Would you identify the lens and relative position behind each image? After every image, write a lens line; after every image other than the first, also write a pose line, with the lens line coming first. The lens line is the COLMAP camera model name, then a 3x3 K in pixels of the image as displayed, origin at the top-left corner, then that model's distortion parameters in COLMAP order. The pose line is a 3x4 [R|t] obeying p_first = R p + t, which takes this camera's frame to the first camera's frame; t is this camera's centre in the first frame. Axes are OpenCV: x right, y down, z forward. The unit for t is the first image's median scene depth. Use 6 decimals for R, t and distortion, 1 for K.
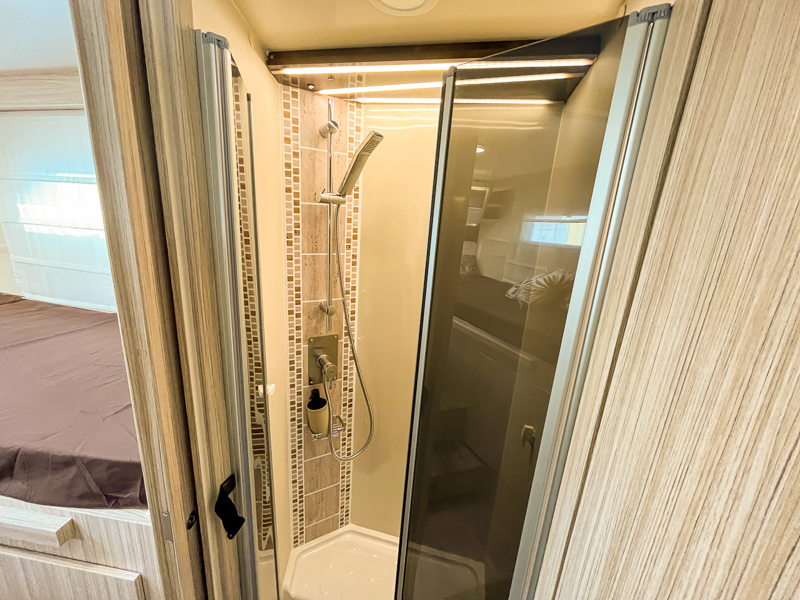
lens RADIAL K [[327.0, 0, 400.0], [0, 327.0, 300.0], [0, 0, 1]] dist [0.000549, 0.000714]
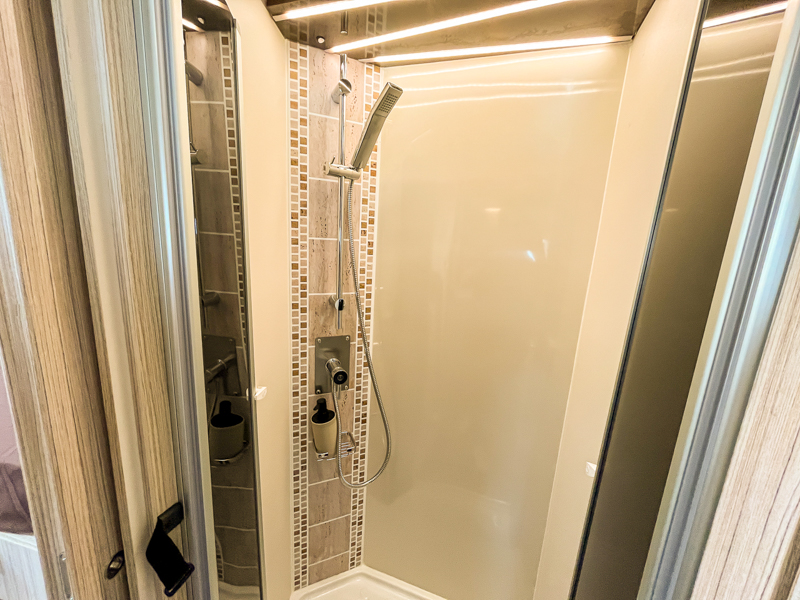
lens RADIAL K [[327.0, 0, 400.0], [0, 327.0, 300.0], [0, 0, 1]] dist [0.000549, 0.000714]
pose [[0.995493, 0.011064, -0.094192, 0.020975], [-0.017003, 0.997902, -0.062476, 0.067566], [0.093303, 0.063796, 0.993592, 0.161743]]
